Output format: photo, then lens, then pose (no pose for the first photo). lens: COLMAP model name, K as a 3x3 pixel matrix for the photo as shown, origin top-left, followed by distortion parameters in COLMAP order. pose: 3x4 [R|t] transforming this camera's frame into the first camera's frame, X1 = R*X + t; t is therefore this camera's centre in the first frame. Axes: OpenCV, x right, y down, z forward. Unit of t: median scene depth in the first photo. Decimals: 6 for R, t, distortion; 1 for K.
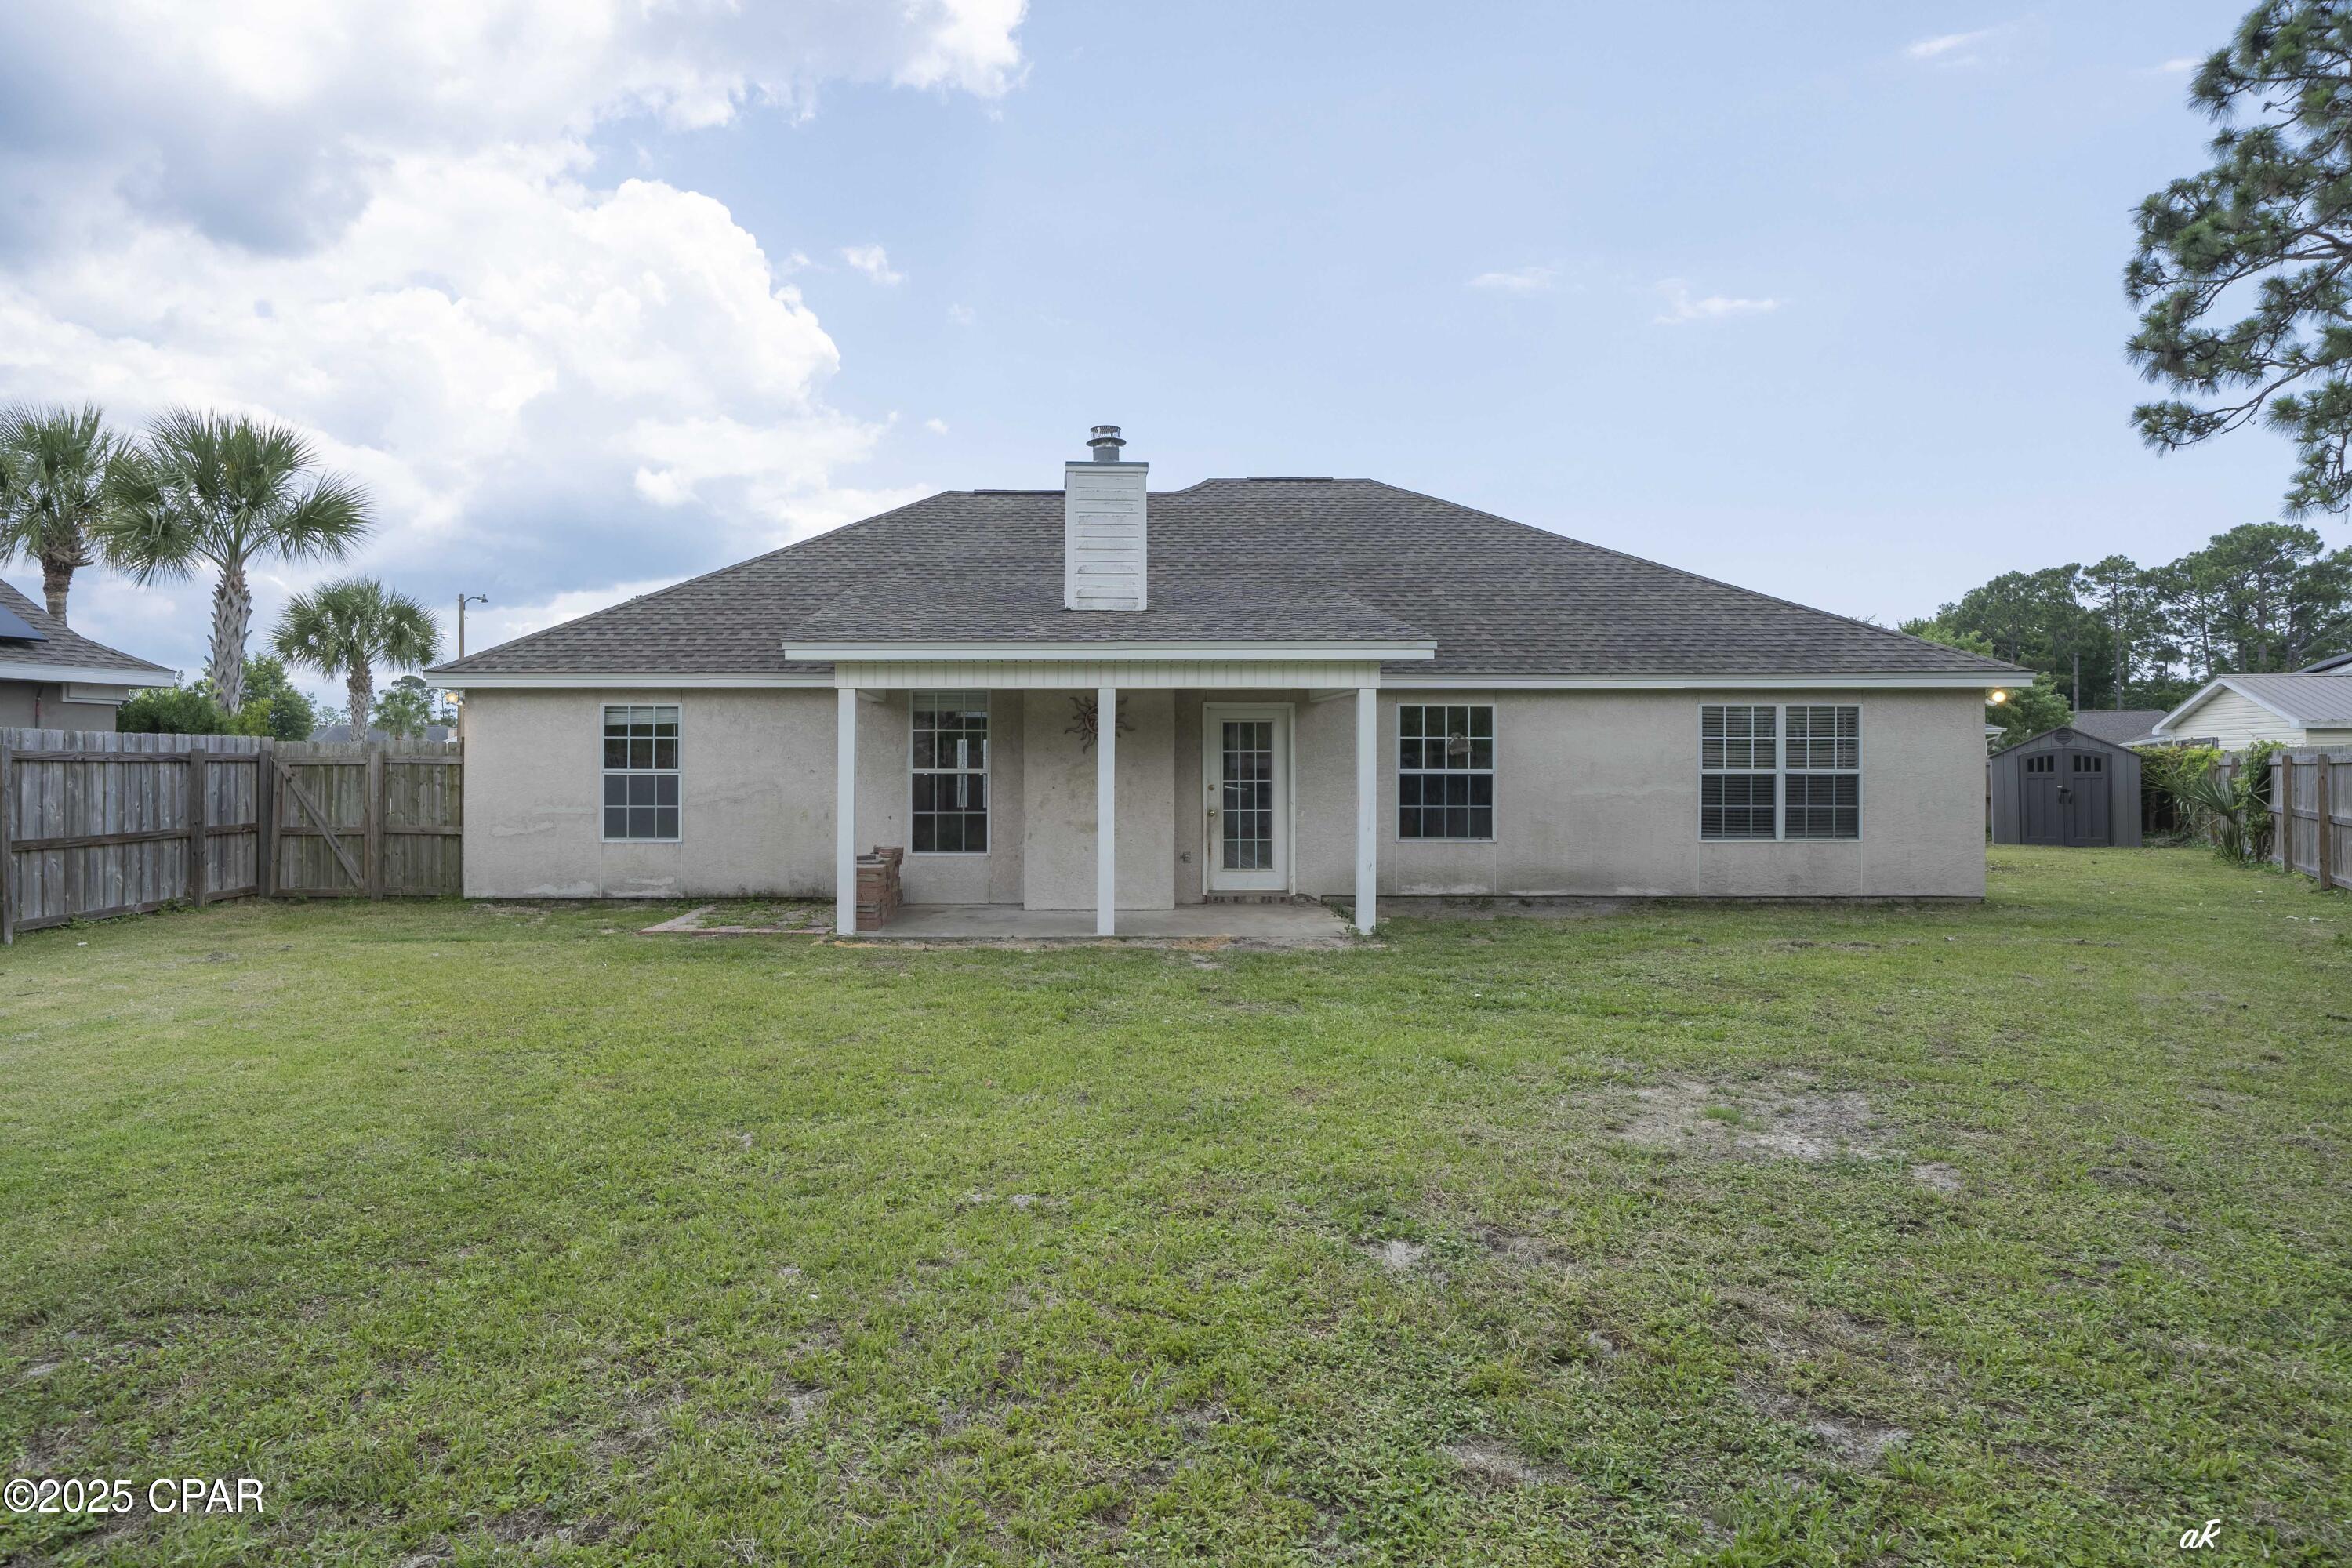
lens RADIAL K [[1253.0, 0, 1177.7], [0, 1253.0, 780.8], [0, 0, 1]] dist [-0.007063, 0.002092]
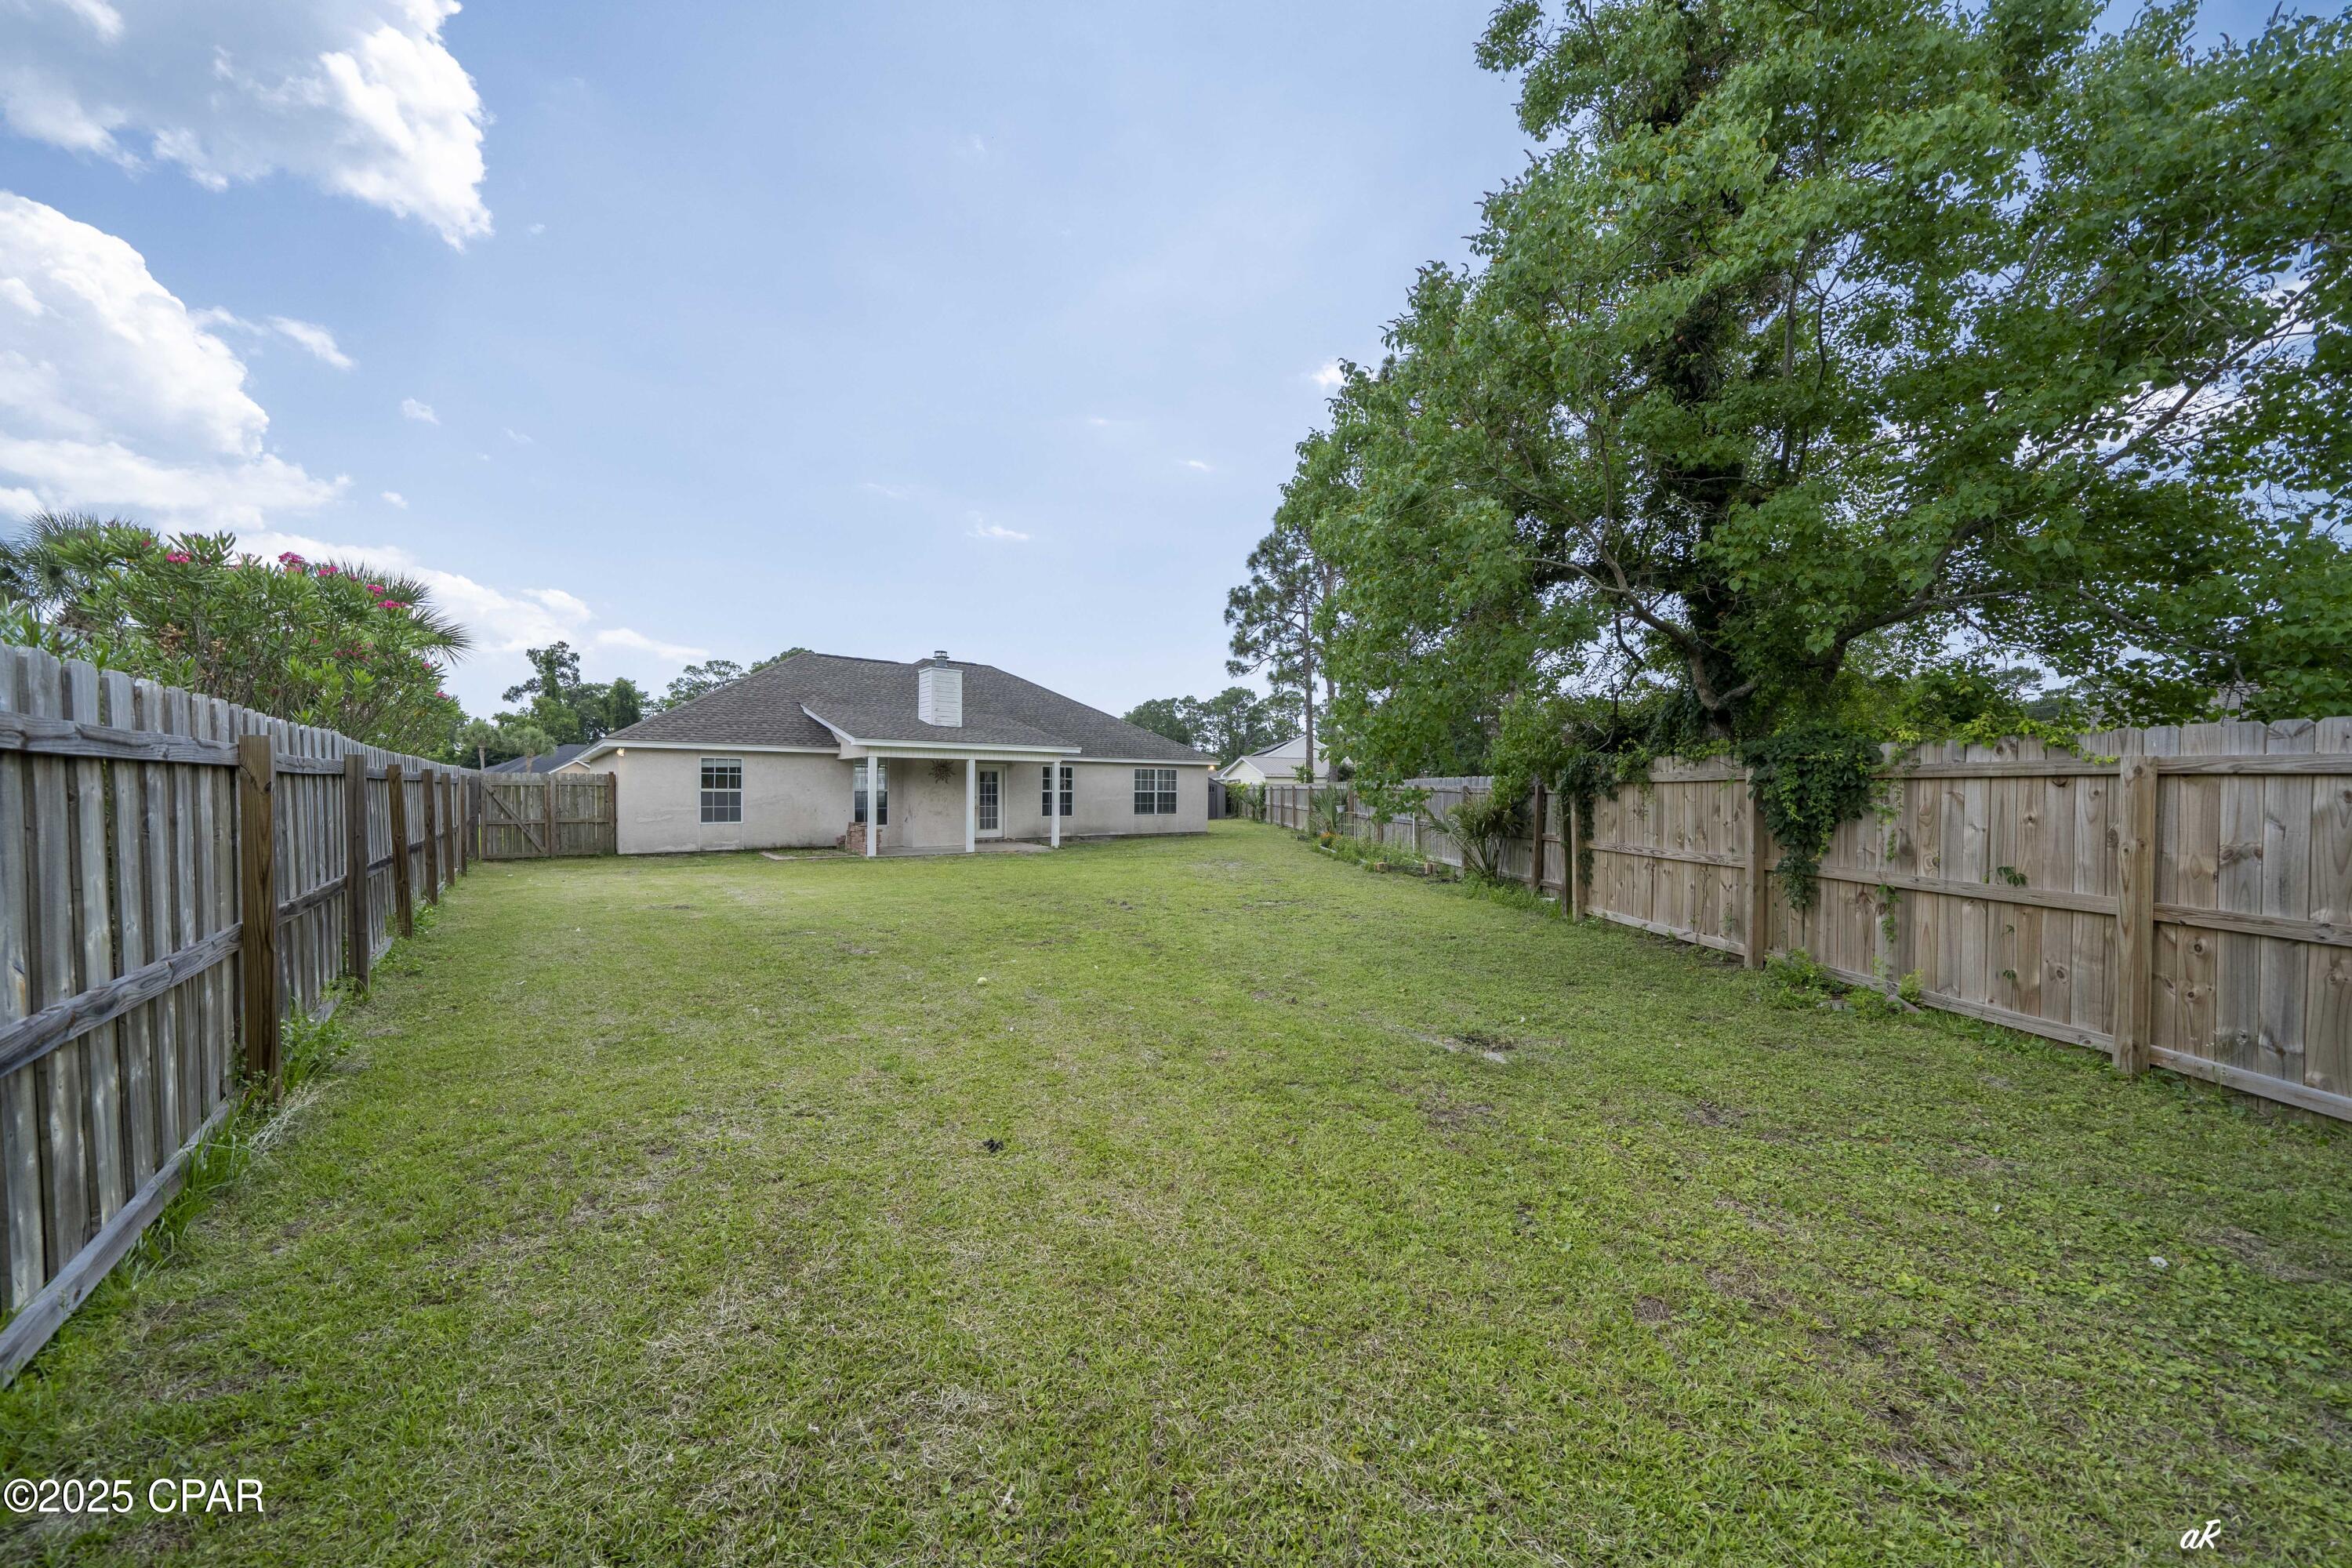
lens RADIAL K [[821.4, 0, 1176.7], [0, 821.4, 784.5], [0, 0, 1]] dist [-0.003238, -0.001085]
pose [[0.782394, 0.007522, 0.622739, -0.544785], [0.000133, 0.999925, -0.012246, 0.000339], [-0.622784, 0.009664, 0.782334, -0.431620]]
